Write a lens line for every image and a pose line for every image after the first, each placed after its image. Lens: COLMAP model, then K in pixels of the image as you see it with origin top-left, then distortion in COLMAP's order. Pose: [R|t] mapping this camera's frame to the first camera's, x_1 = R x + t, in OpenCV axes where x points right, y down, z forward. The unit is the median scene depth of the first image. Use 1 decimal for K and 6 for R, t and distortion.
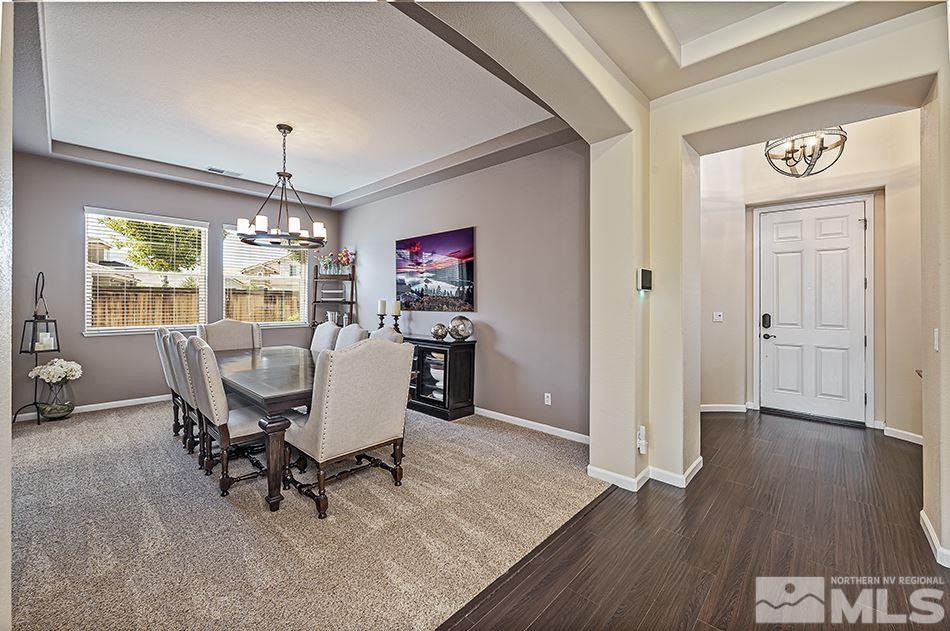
lens RADIAL K [[403.2, 0, 475.4], [0, 403.2, 295.6], [0, 0, 1]] dist [-0.001666, -0.000304]
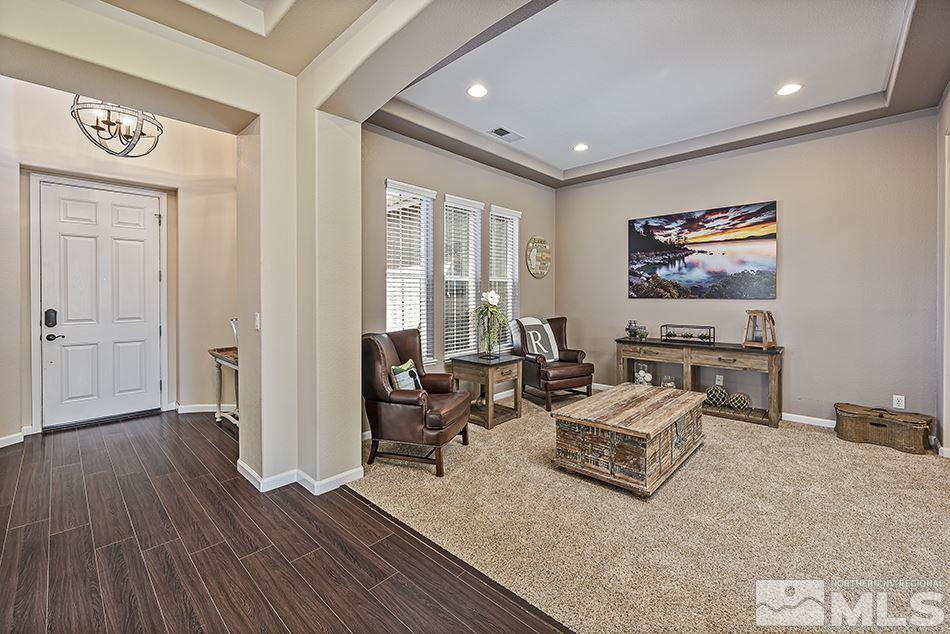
lens RADIAL K [[403.2, 0, 475.4], [0, 403.2, 297.1], [0, 0, 1]] dist [-0.001666, -0.000304]
pose [[-0.007298, -0.012706, 0.999893, -0.091100], [-0.009265, 0.999877, 0.012638, 0.003254], [-0.999930, -0.009172, -0.007415, 0.181059]]
